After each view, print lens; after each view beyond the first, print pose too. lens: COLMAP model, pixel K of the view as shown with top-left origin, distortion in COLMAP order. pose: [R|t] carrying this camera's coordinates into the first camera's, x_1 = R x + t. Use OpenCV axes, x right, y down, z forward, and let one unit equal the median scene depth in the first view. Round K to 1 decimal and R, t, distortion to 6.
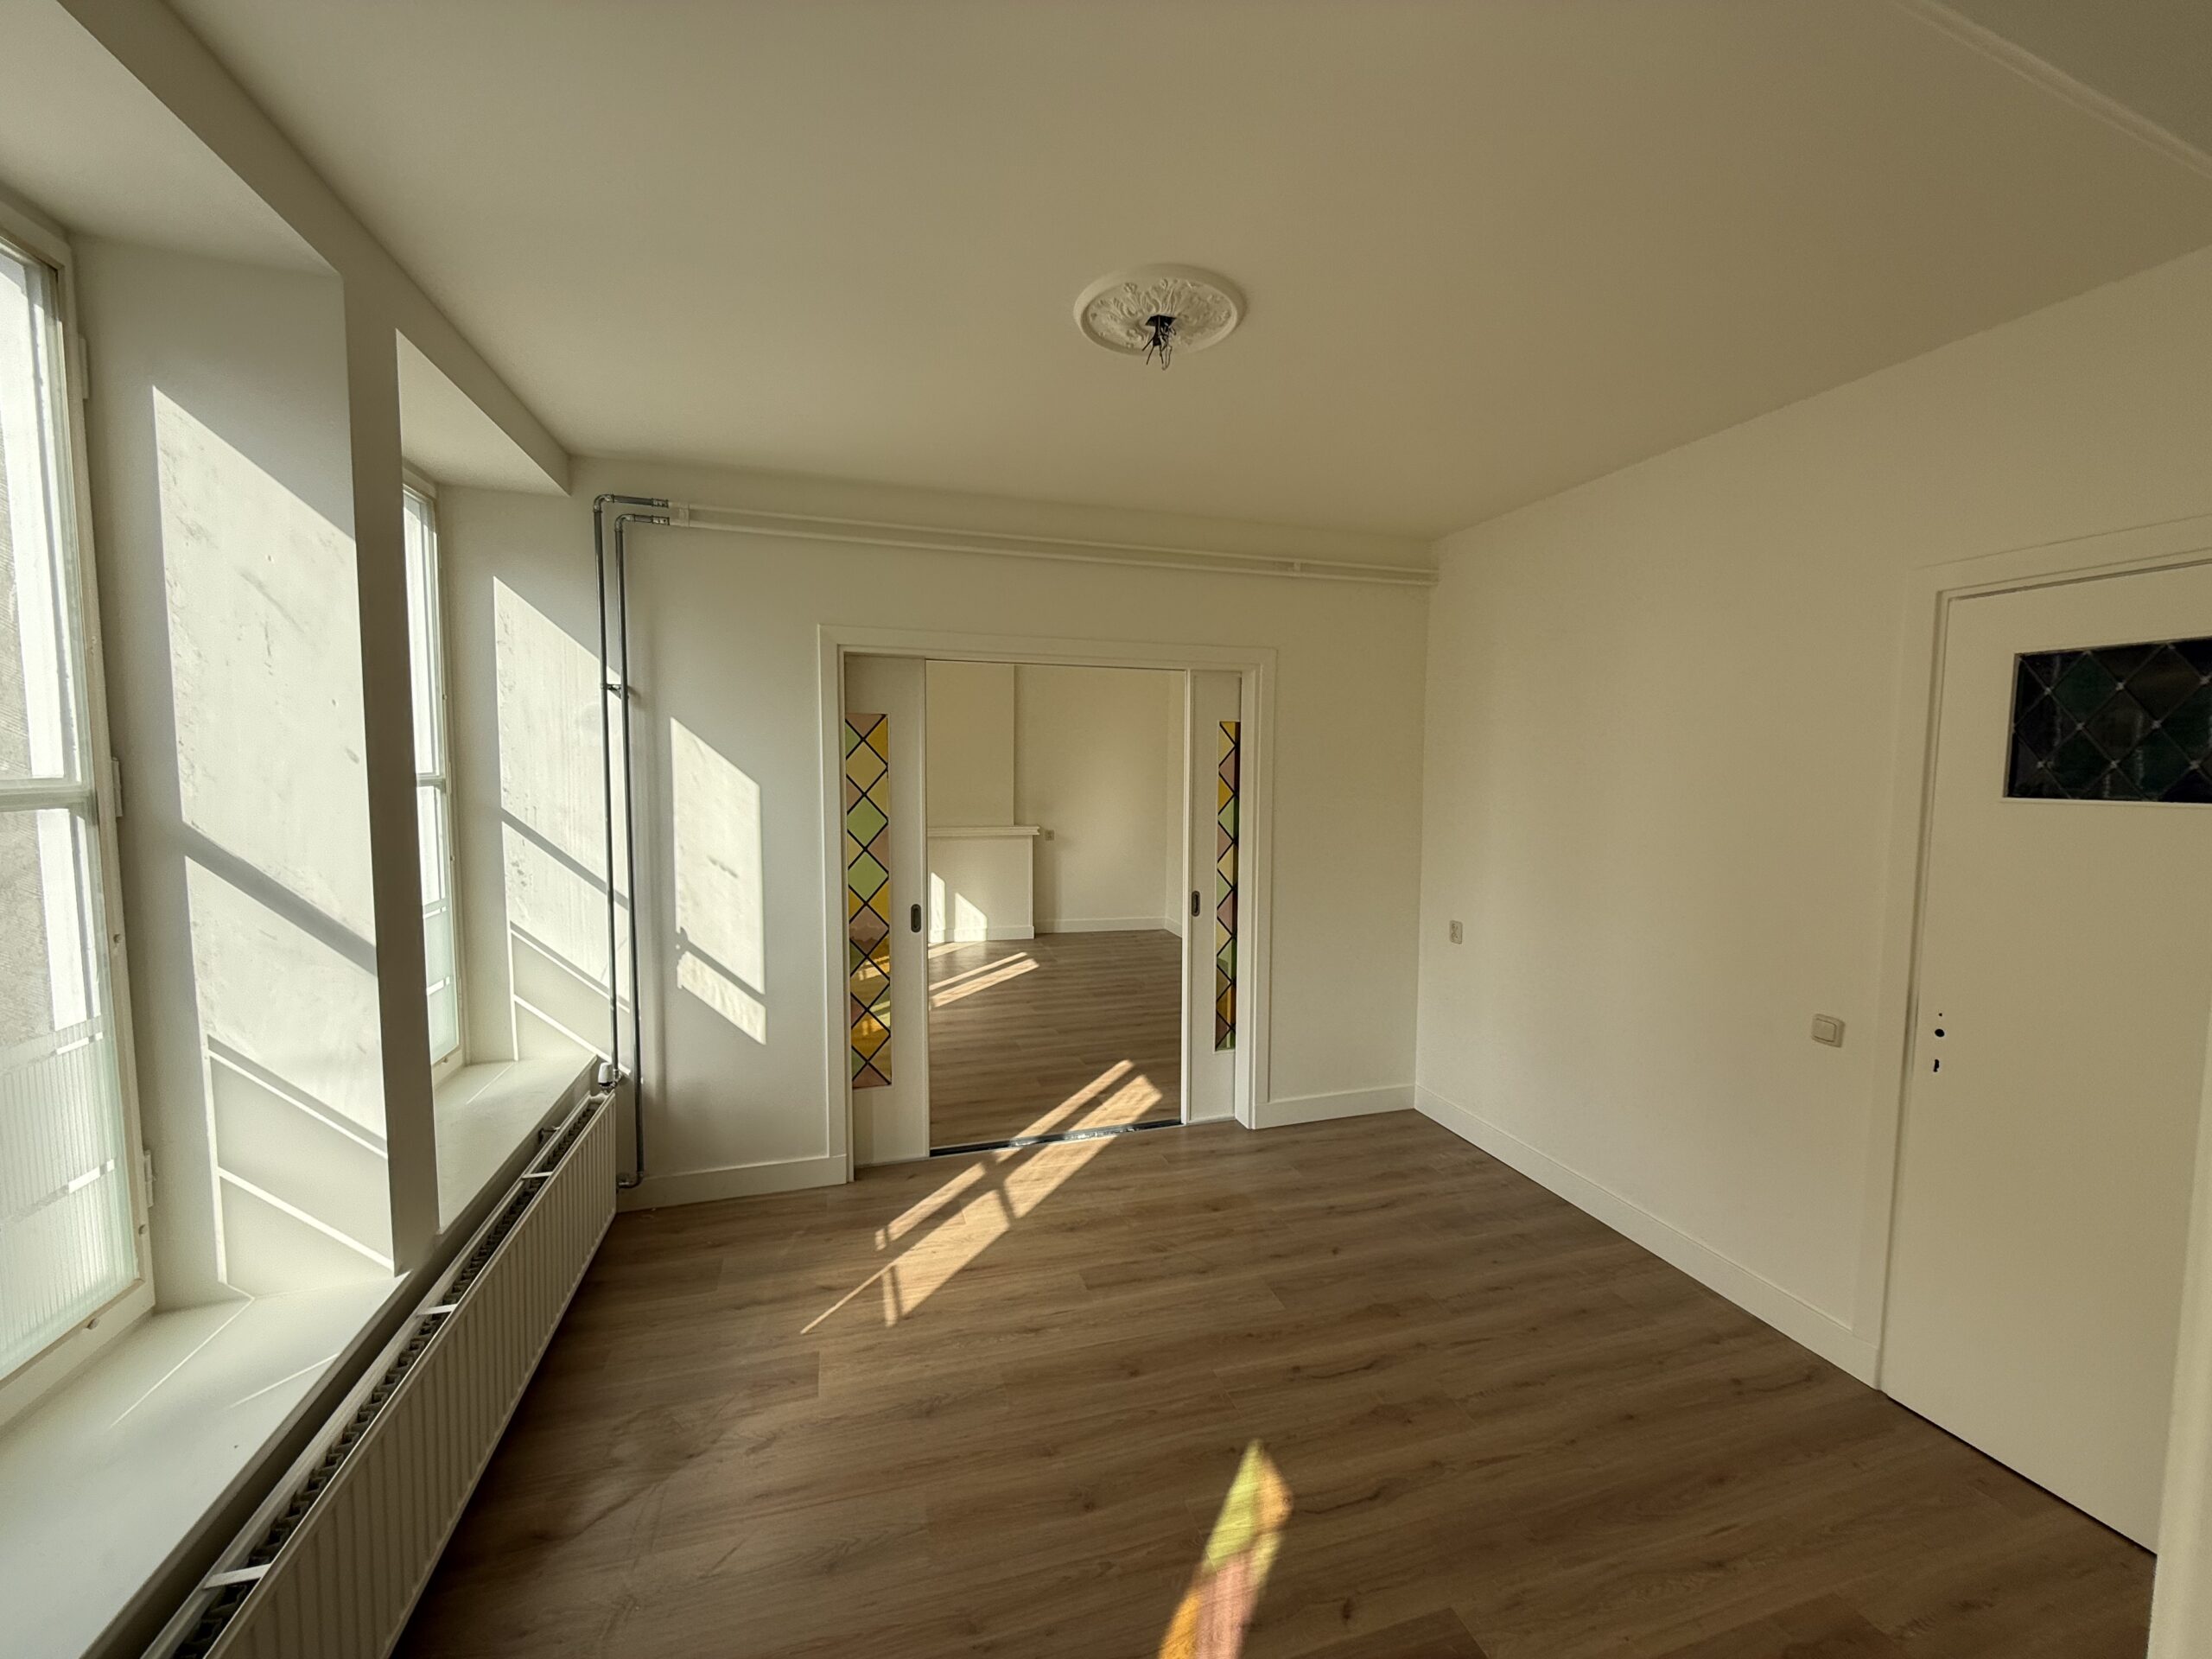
lens RADIAL K [[888.3, 0, 1108.9], [0, 888.3, 836.6], [0, 0, 1]] dist [0.001527, -0.000041]
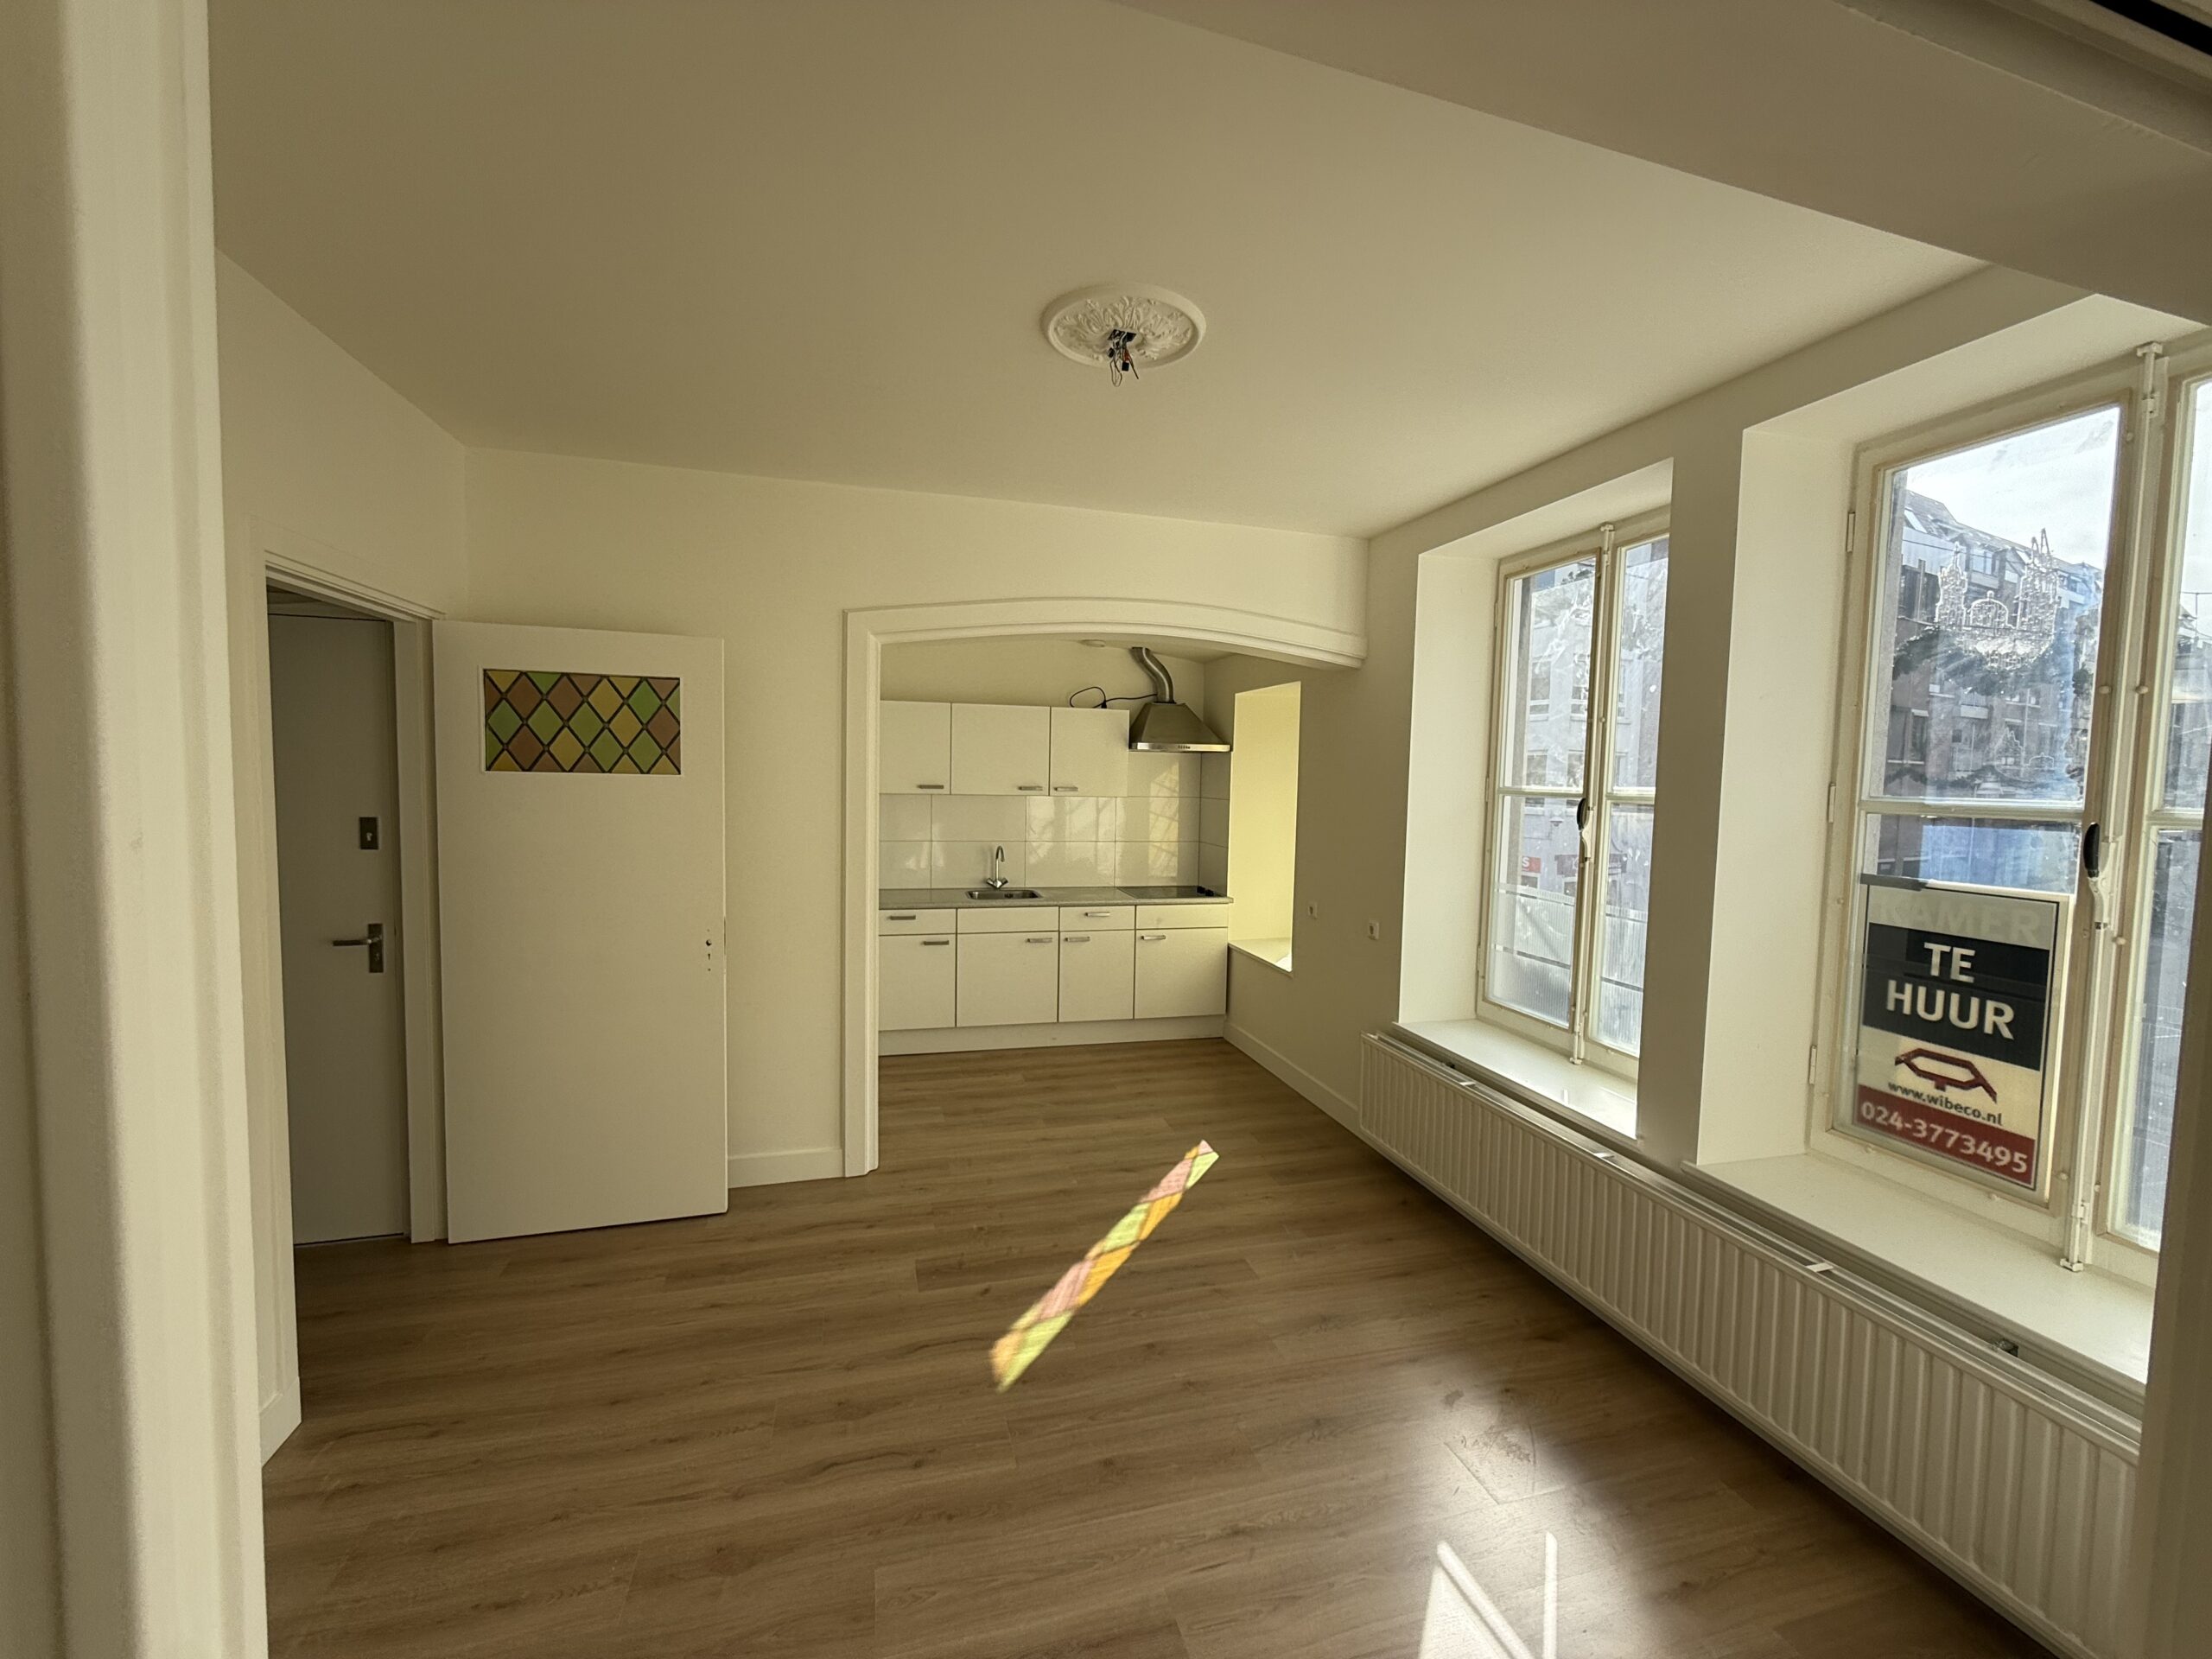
lens RADIAL K [[888.3, 0, 1109.5], [0, 888.3, 817.3], [0, 0, 1]] dist [0.001527, -0.000041]
pose [[-0.999225, -0.033599, 0.020507, 0.036134], [-0.030598, 0.990738, 0.132293, -0.161786], [-0.024762, 0.131563, -0.990998, 2.077253]]
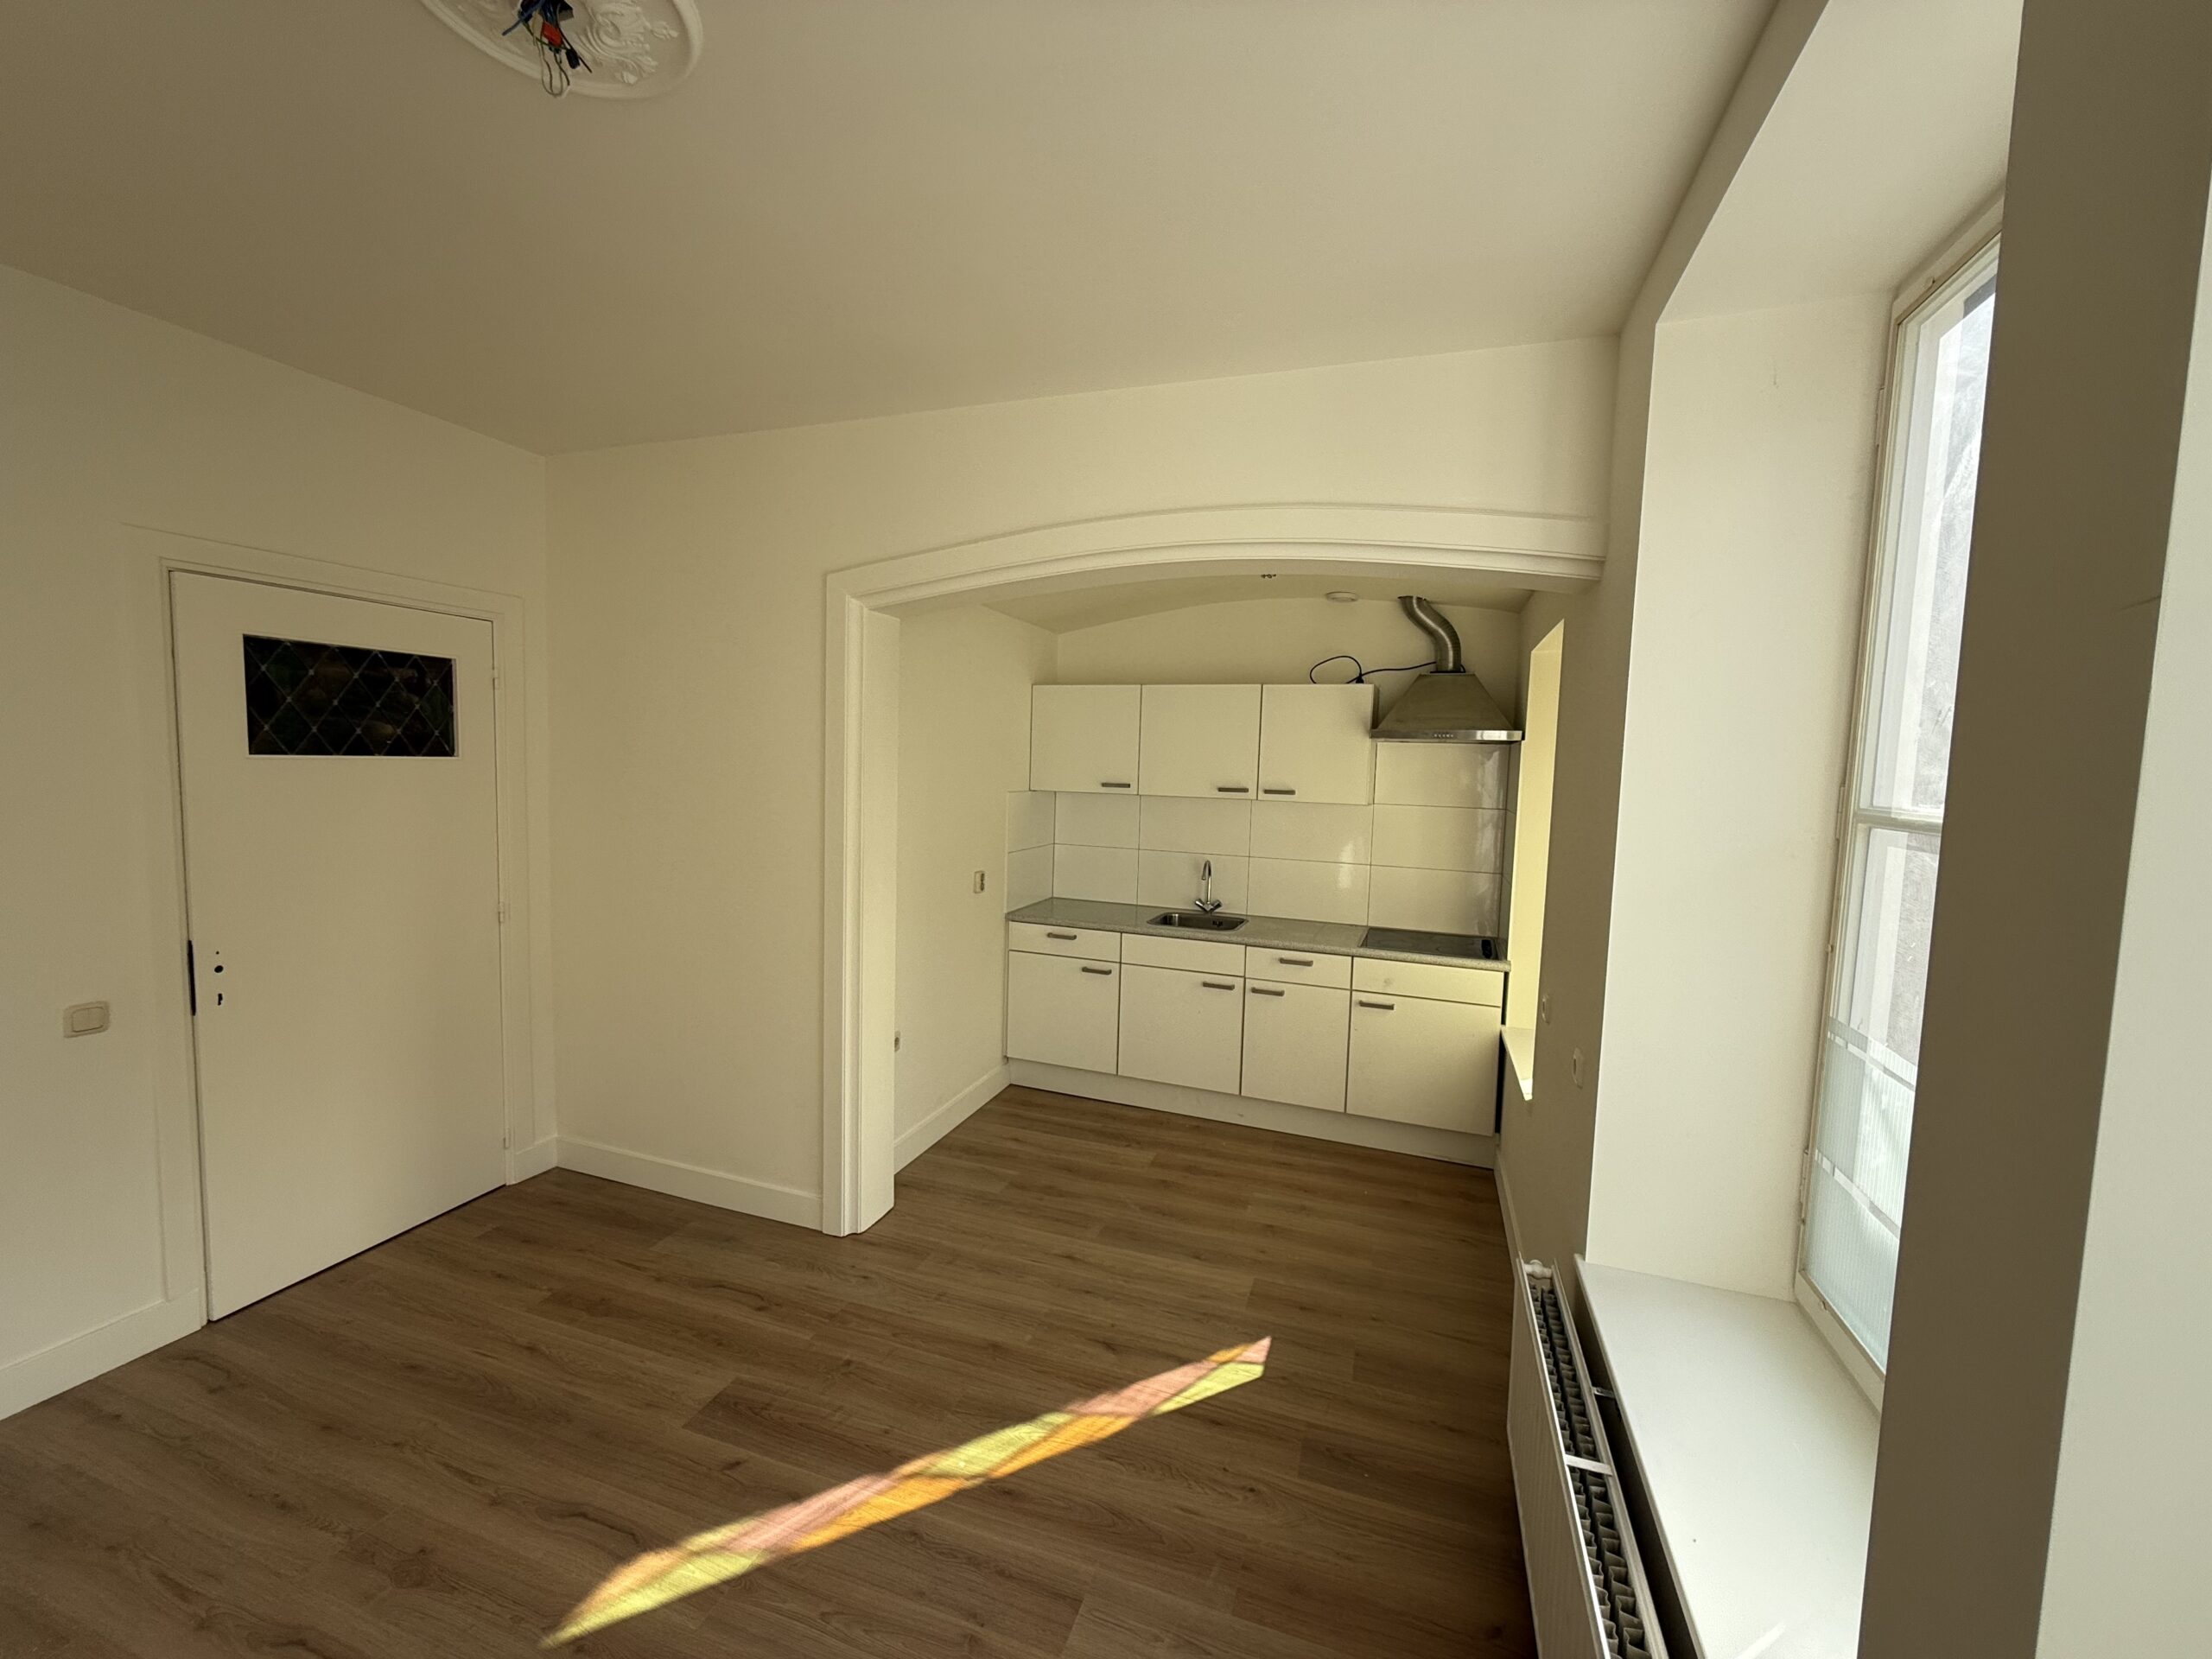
lens RADIAL K [[888.3, 0, 1111.1], [0, 888.3, 823.1], [0, 0, 1]] dist [0.001527, -0.000041]
pose [[-0.806751, -0.077600, 0.585774, -0.640809], [0.010016, 0.989401, 0.144866, -0.116692], [-0.590806, 0.122738, -0.797423, 1.298442]]
